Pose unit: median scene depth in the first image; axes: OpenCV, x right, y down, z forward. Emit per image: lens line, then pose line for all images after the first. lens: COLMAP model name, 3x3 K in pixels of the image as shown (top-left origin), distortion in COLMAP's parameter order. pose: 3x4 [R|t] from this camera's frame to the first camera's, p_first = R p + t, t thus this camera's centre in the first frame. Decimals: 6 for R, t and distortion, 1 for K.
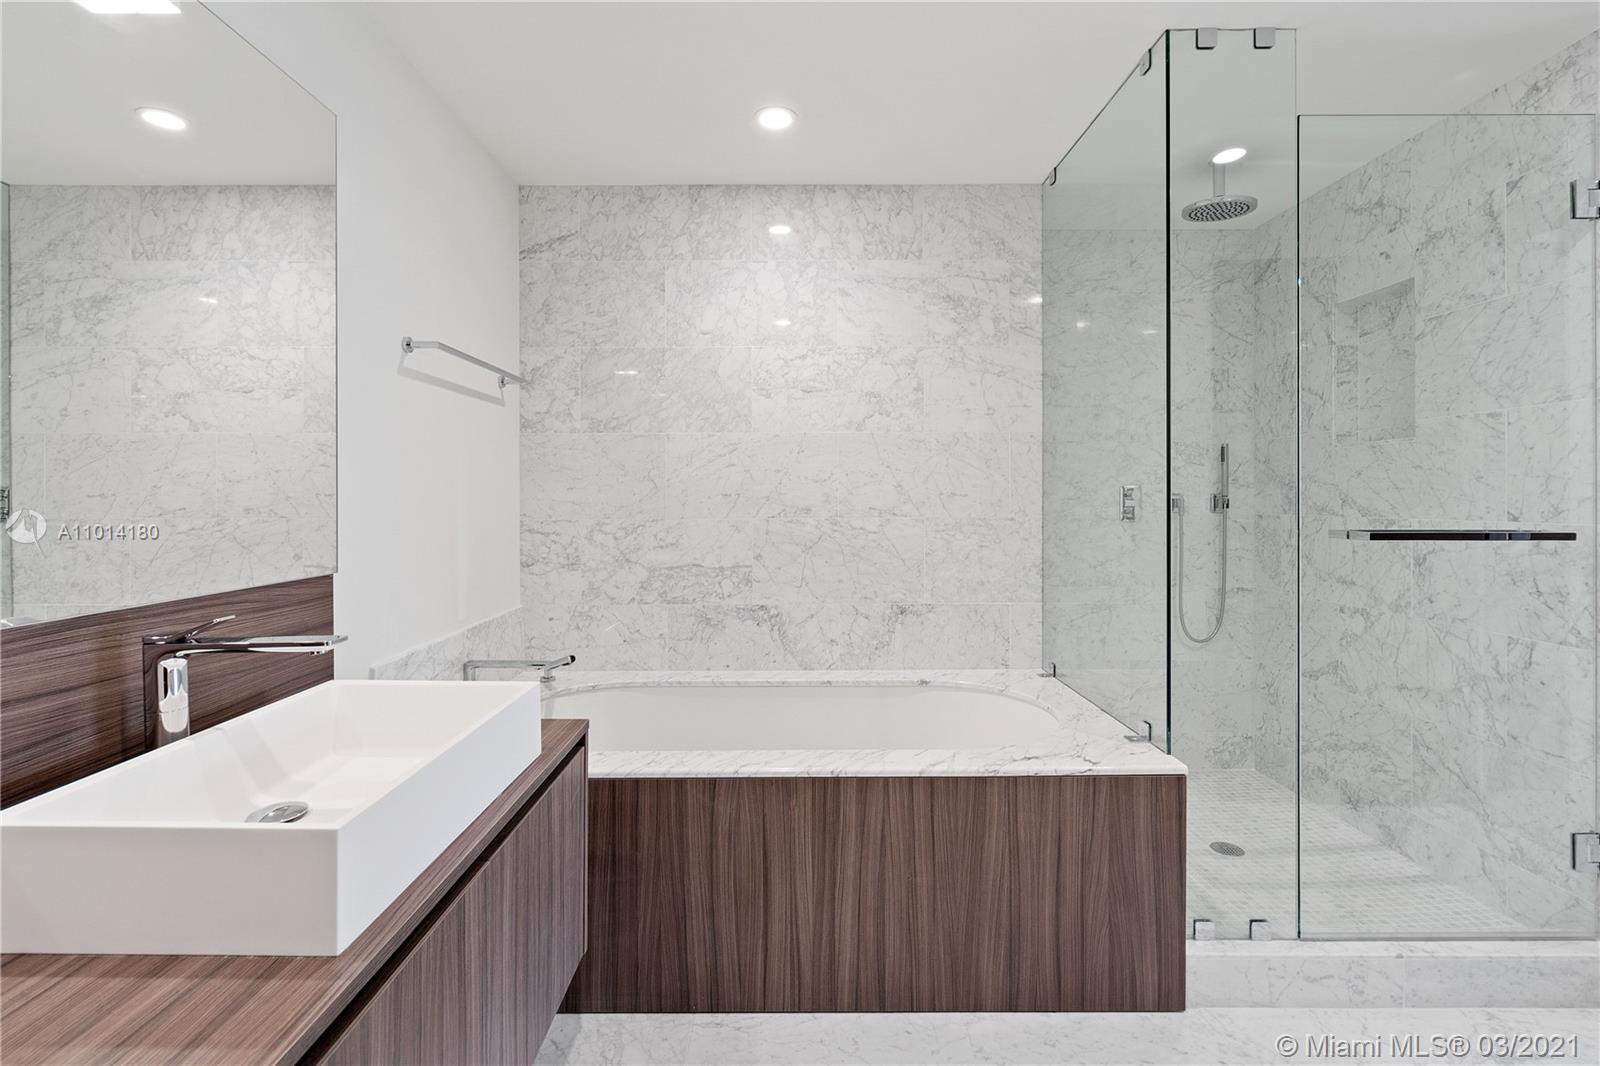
lens RADIAL K [[743.4, 0, 797.6], [0, 743.4, 500.2], [0, 0, 1]] dist [-0.004068, 0.000616]
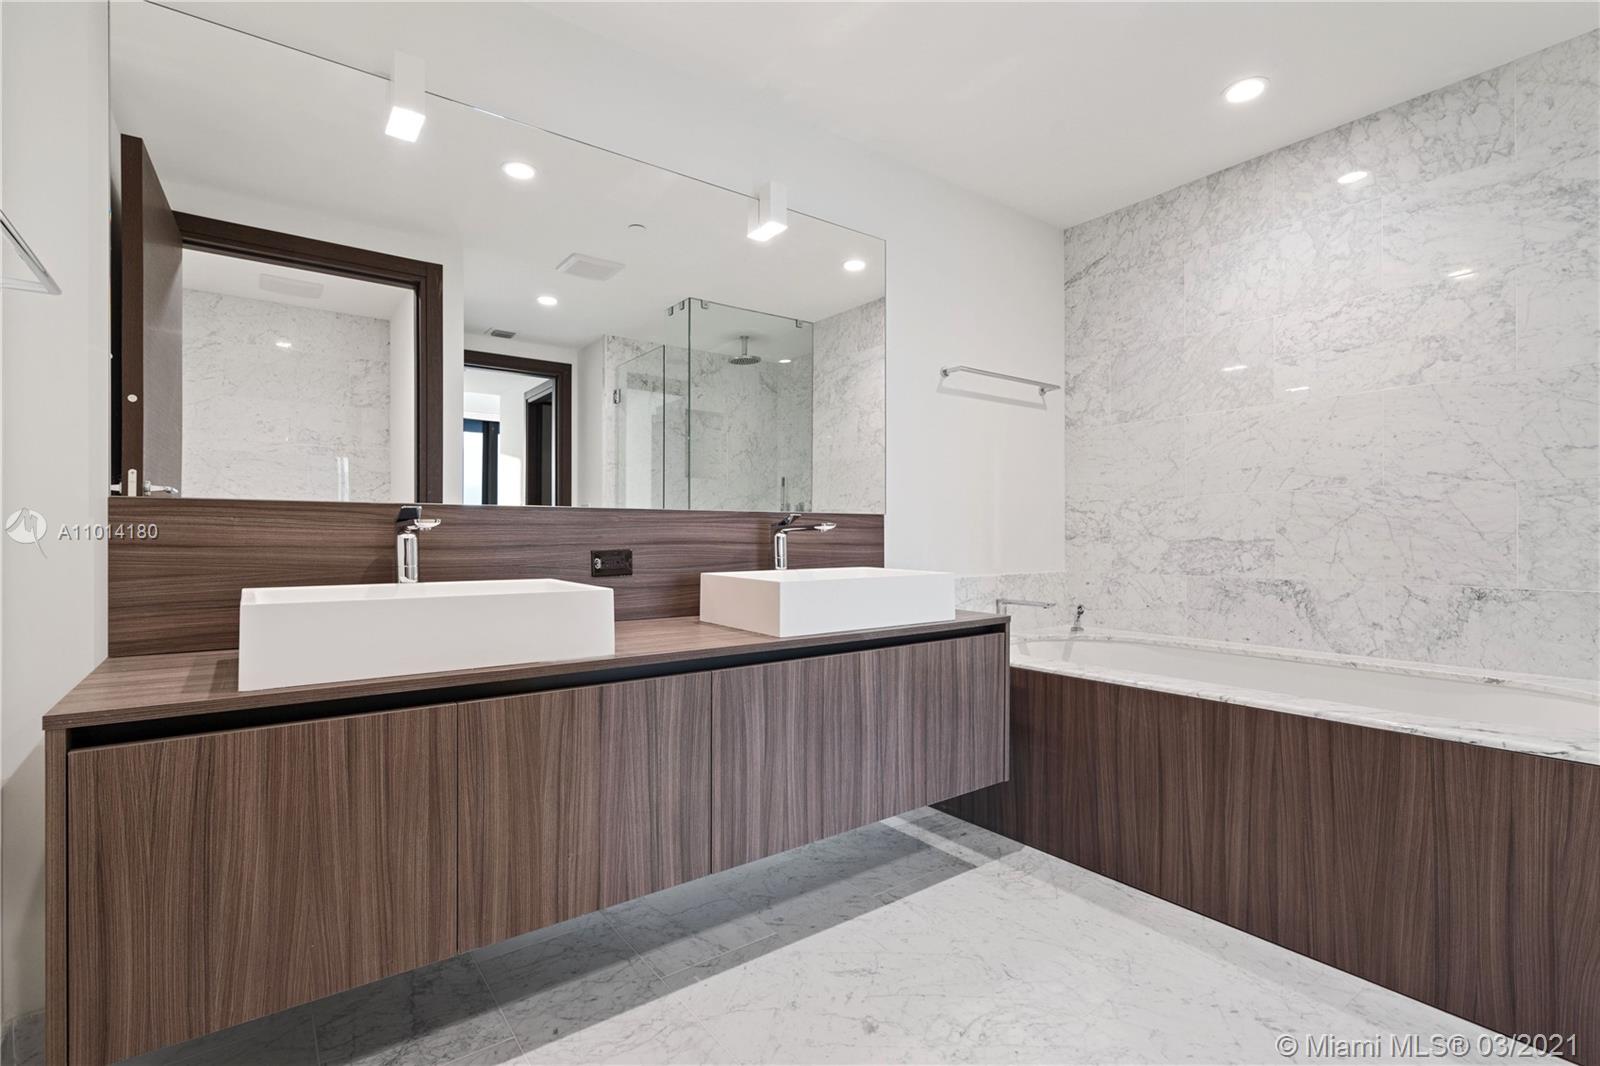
lens RADIAL K [[745.1, 0, 800.0], [0, 745.1, 533.0], [0, 0, 1]] dist [0.013674, -0.000326]
pose [[0.598318, 0.000208, -0.801259, 0.358102], [-0.004498, 0.999985, -0.003099, 0.085913], [0.801246, 0.005459, 0.598310, -0.093456]]
